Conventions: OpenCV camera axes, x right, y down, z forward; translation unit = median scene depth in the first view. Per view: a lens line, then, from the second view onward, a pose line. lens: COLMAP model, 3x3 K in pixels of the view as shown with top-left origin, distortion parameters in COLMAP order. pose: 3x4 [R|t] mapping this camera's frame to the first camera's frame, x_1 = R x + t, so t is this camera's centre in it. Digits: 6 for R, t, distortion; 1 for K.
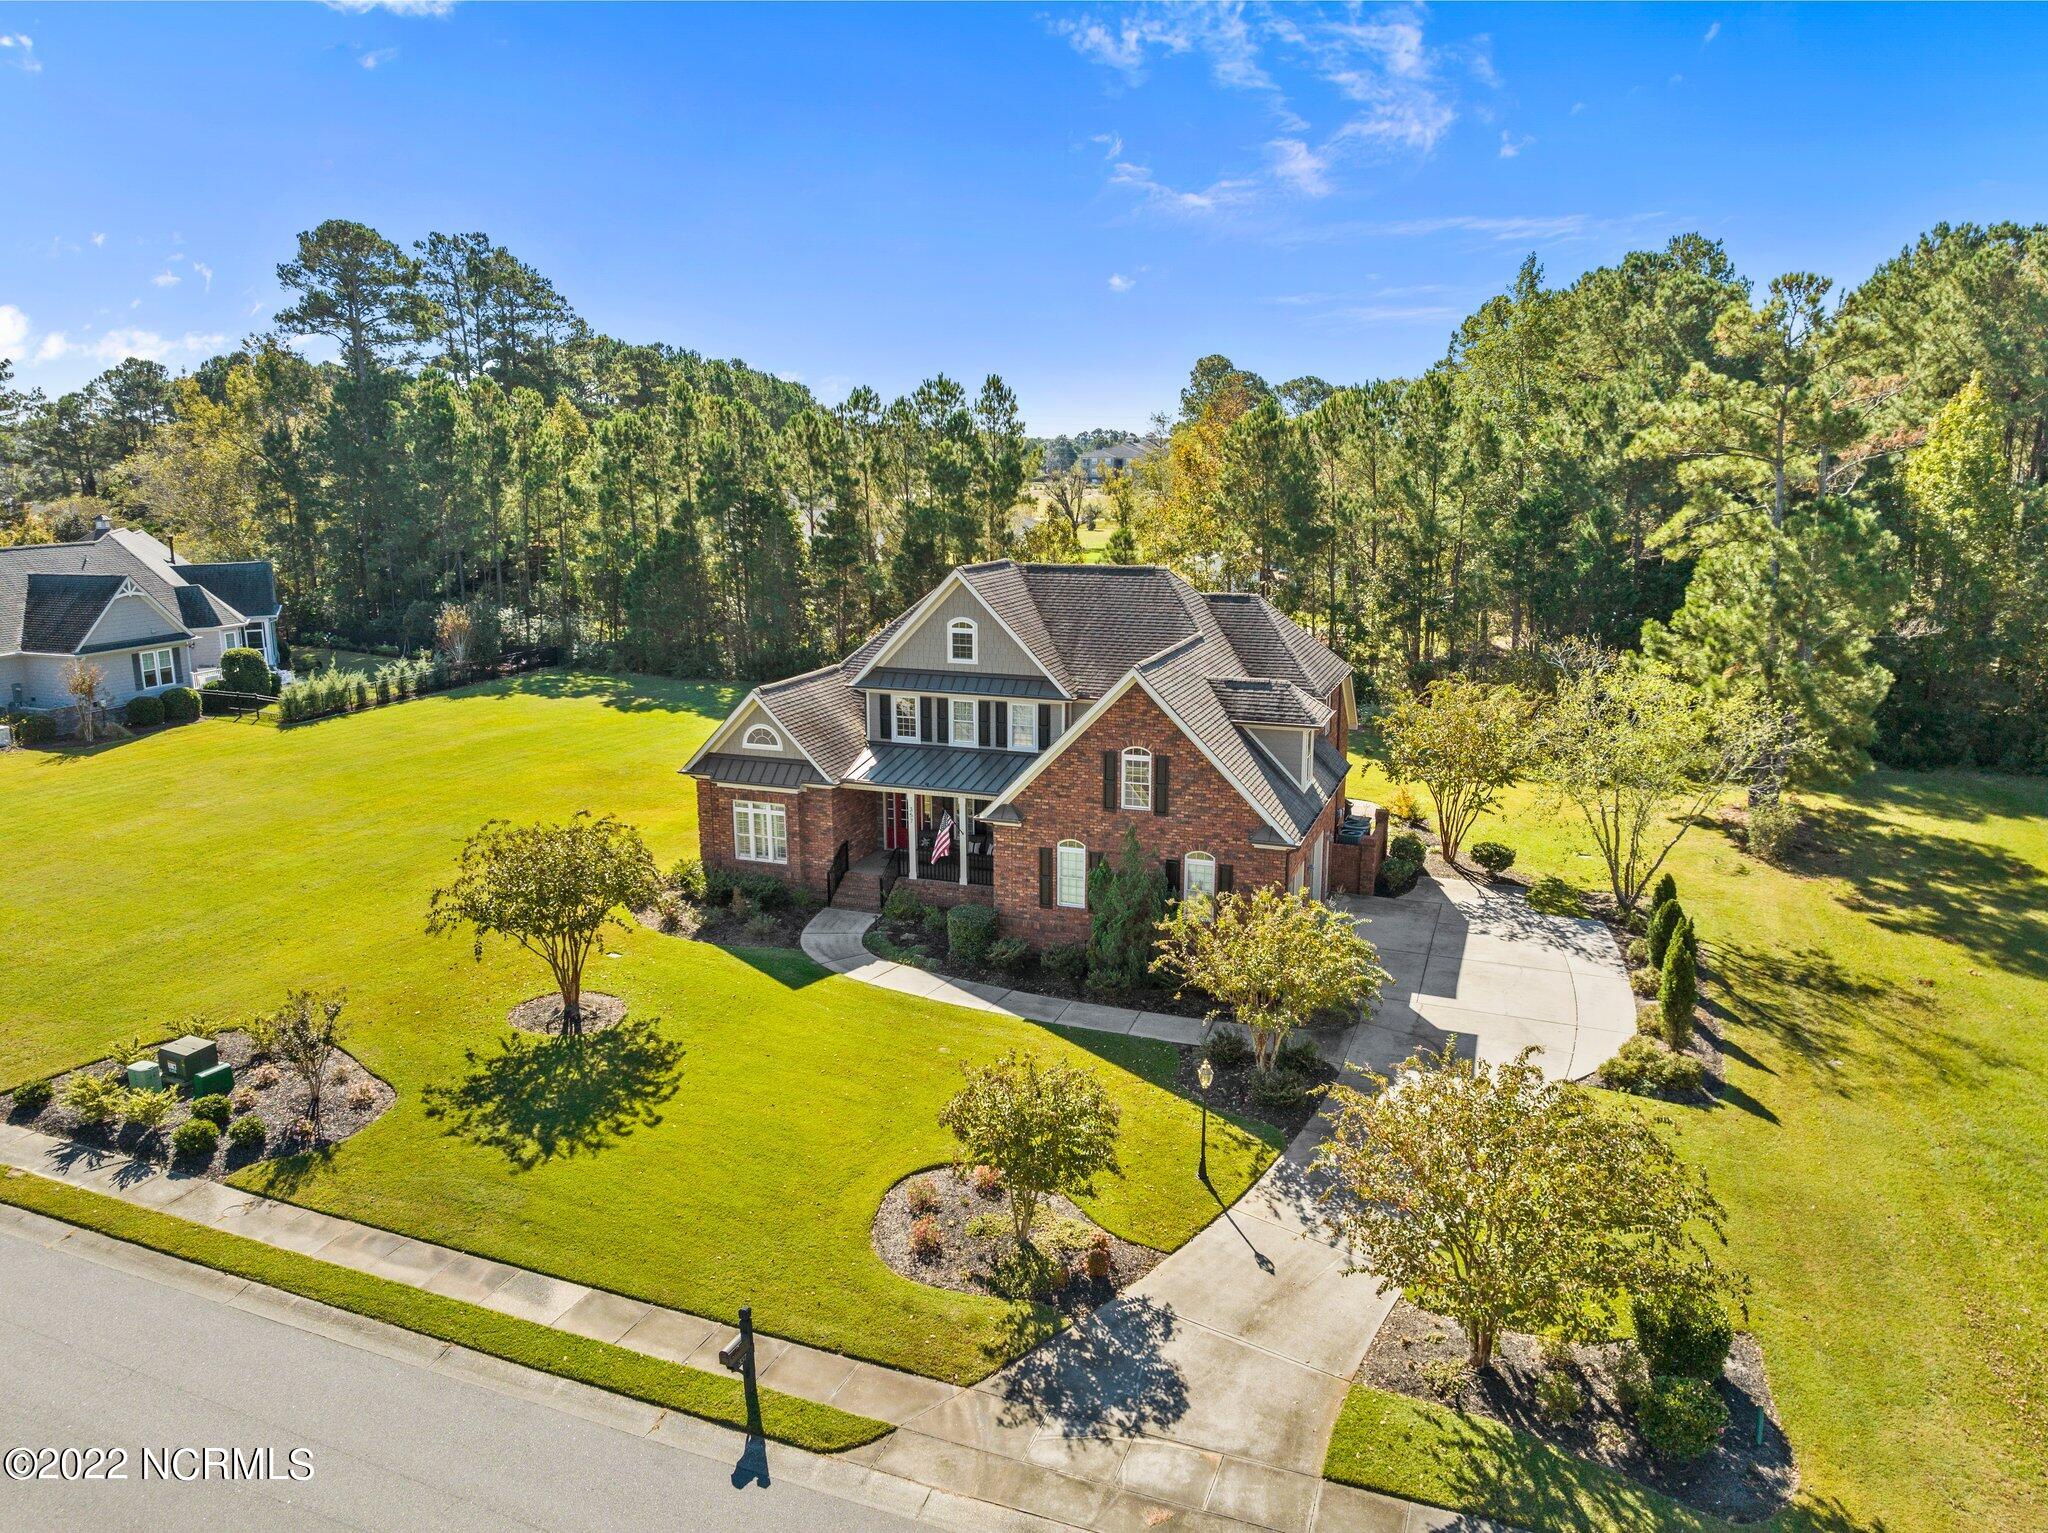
lens RADIAL K [[1469.9, 0, 1012.6], [0, 1469.9, 729.1], [0, 0, 1]] dist [-0.046849, 0.013313]
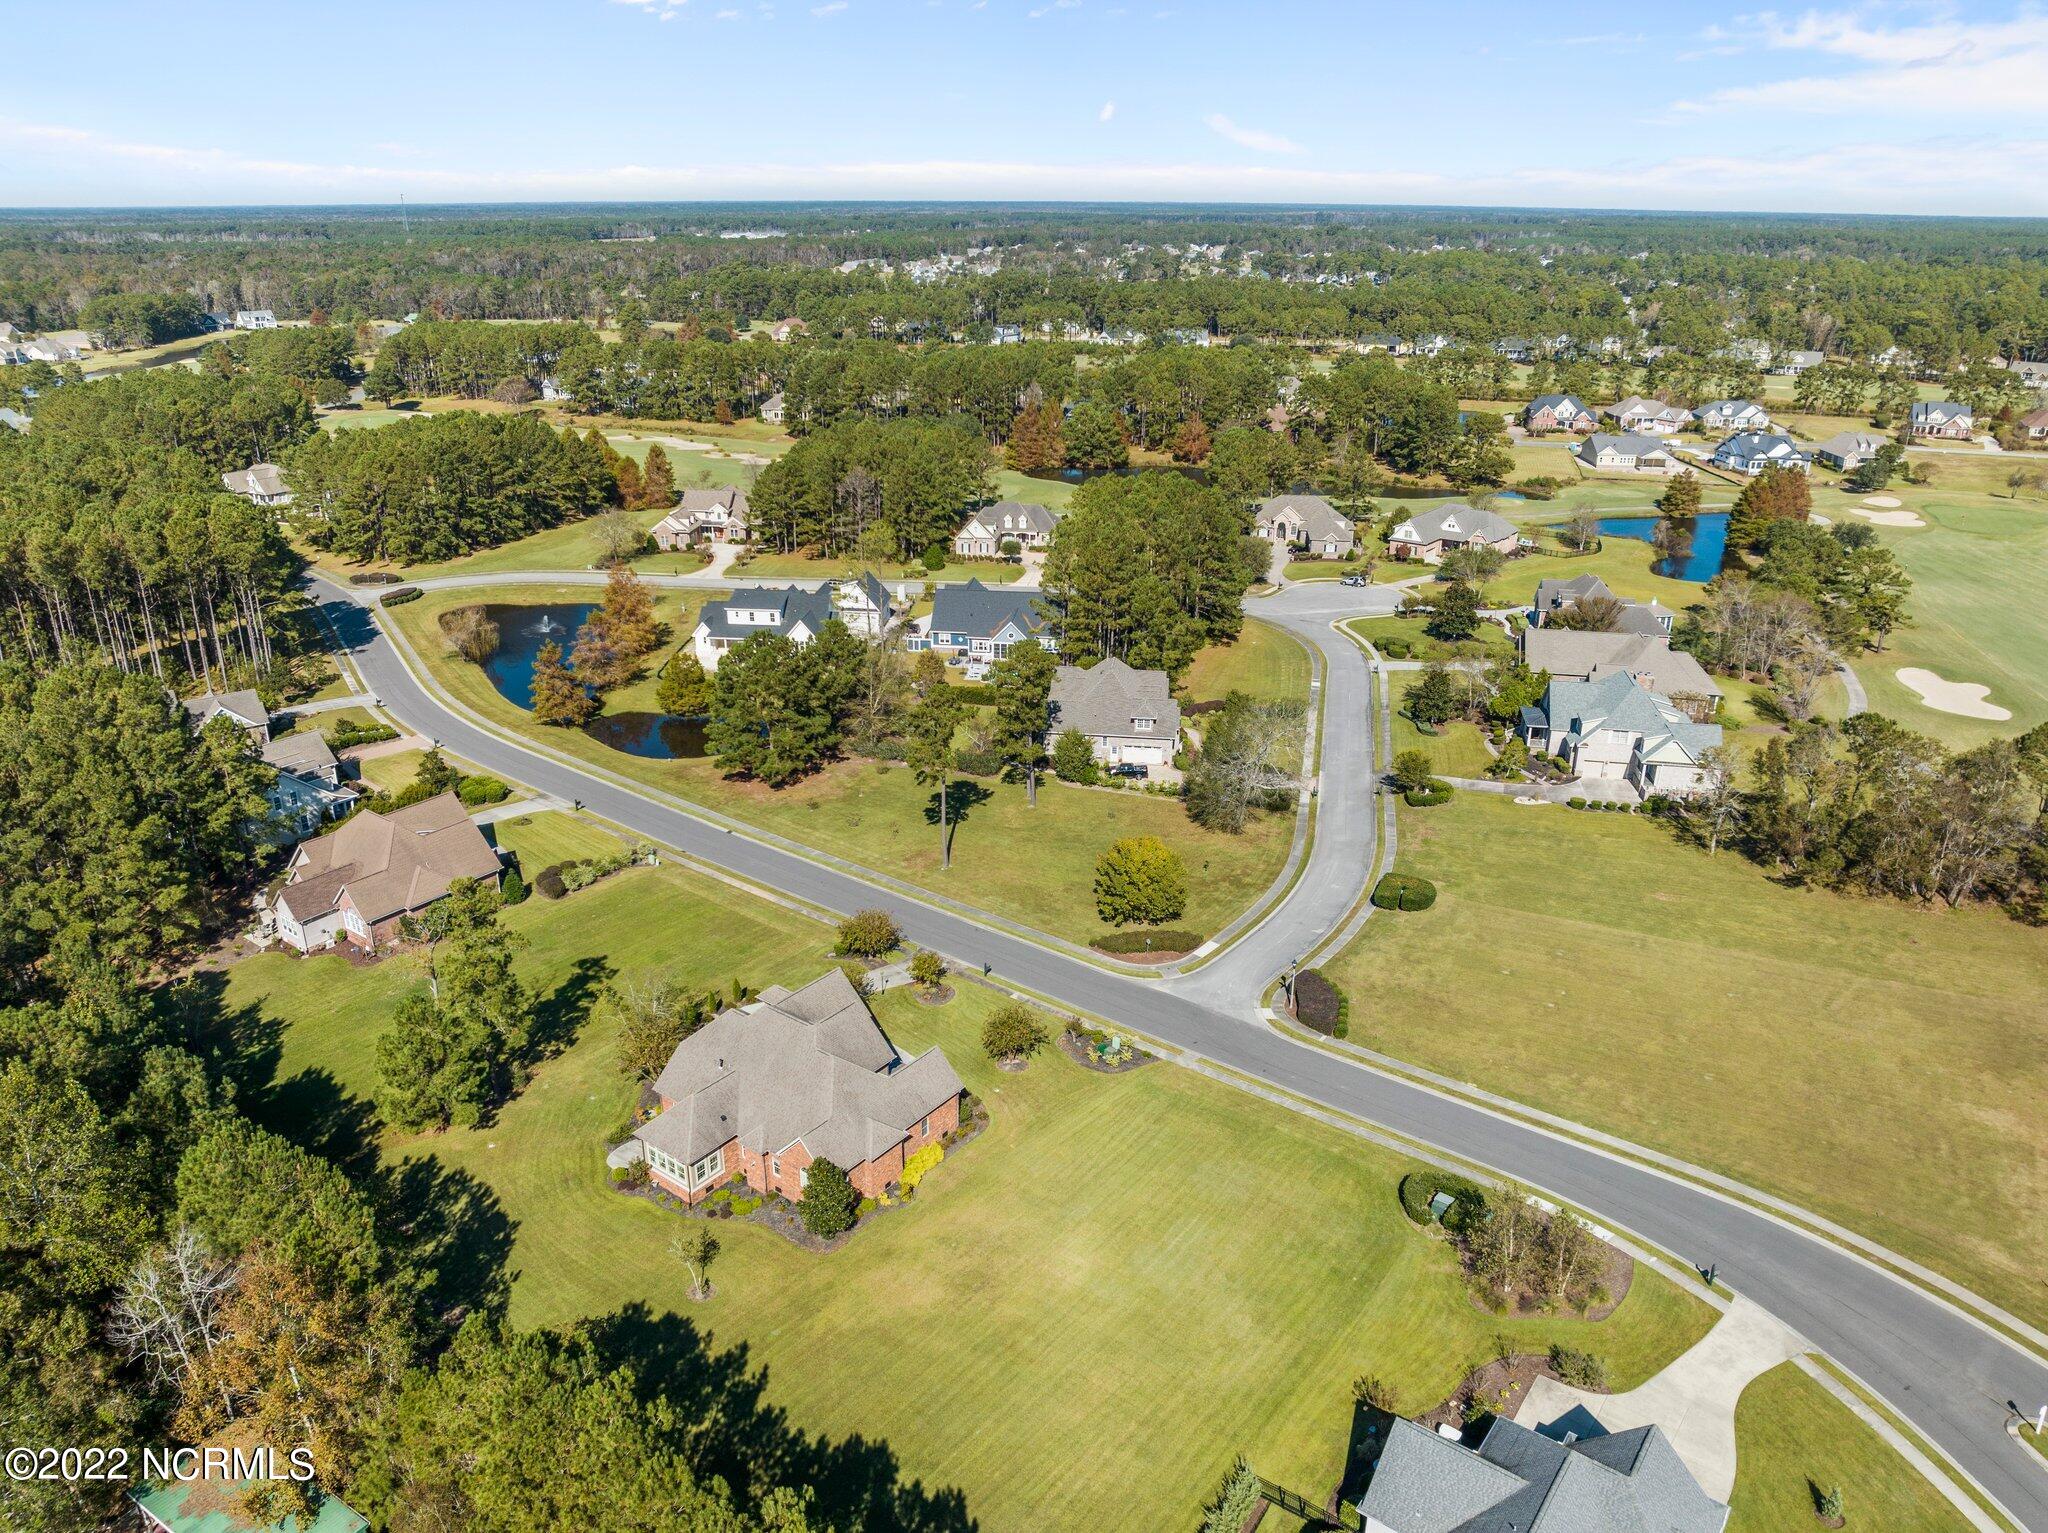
lens RADIAL K [[1440.7, 0, 1027.1], [0, 1440.7, 771.0], [0, 0, 1]] dist [-0.030251, 0.002890]
pose [[-0.958592, -0.105465, 0.264536, -0.983714], [0.053786, 0.845136, 0.531839, -1.840661], [-0.279659, 0.524045, -0.804467, 2.845273]]
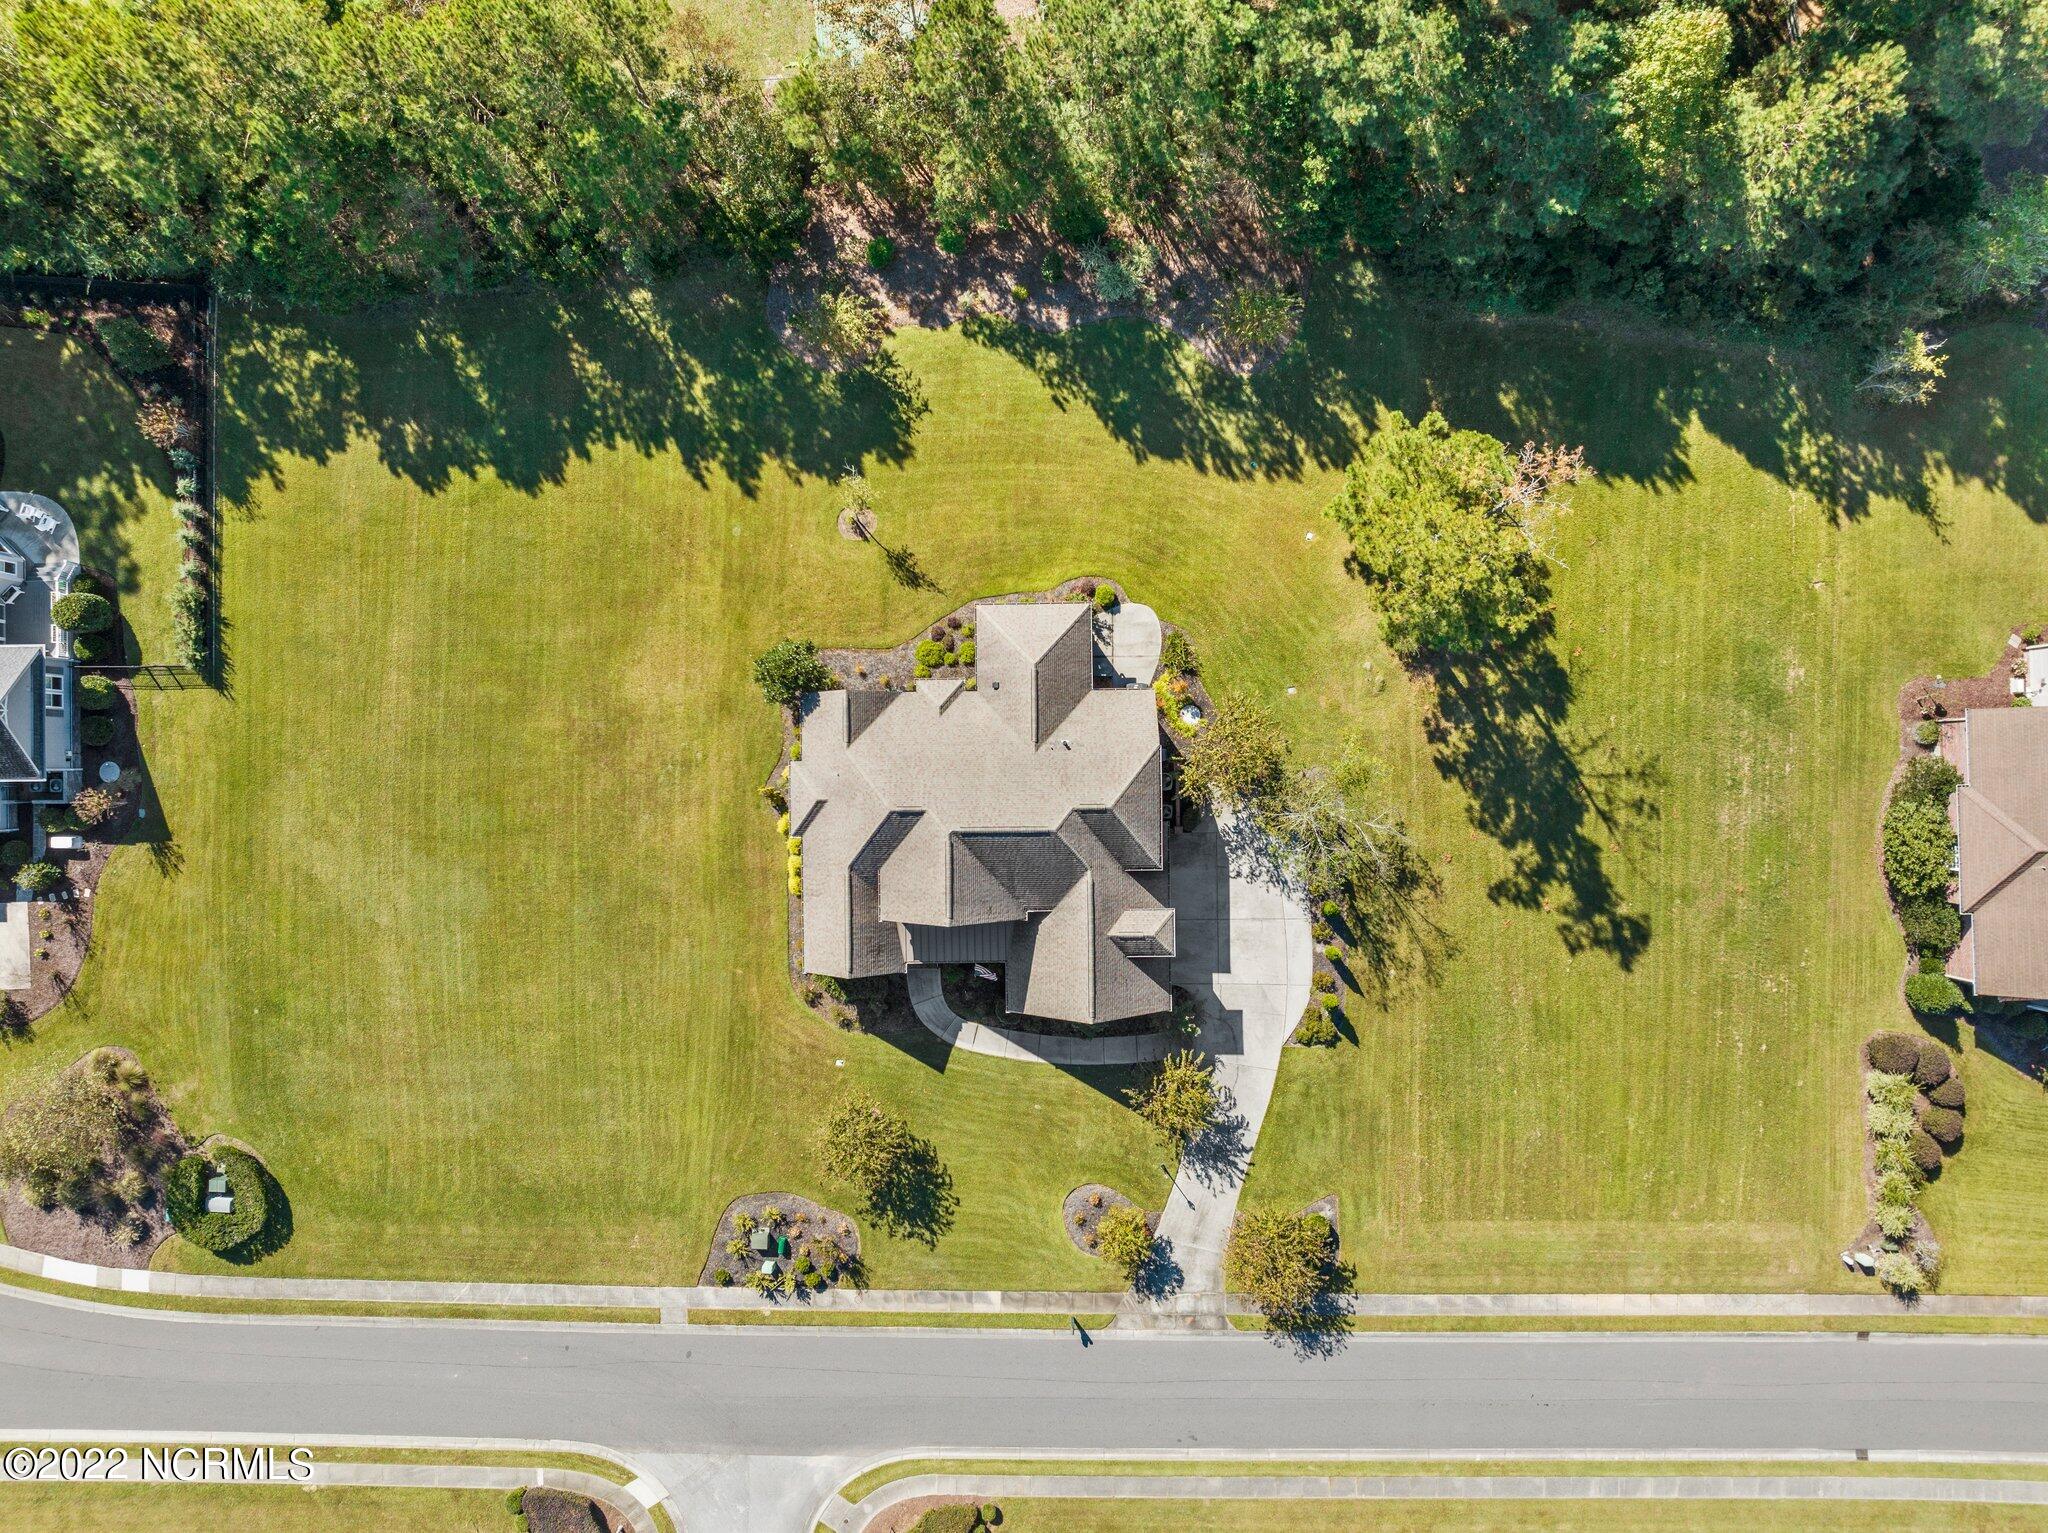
lens RADIAL K [[1446.4, 0, 1020.1], [0, 1446.4, 773.7], [0, 0, 1]] dist [-0.030523, -0.006458]
pose [[0.933288, -0.359003, -0.009562, 0.119072], [0.076675, 0.173176, 0.981902, -1.773780], [-0.350849, -0.917130, 0.189150, 0.862139]]
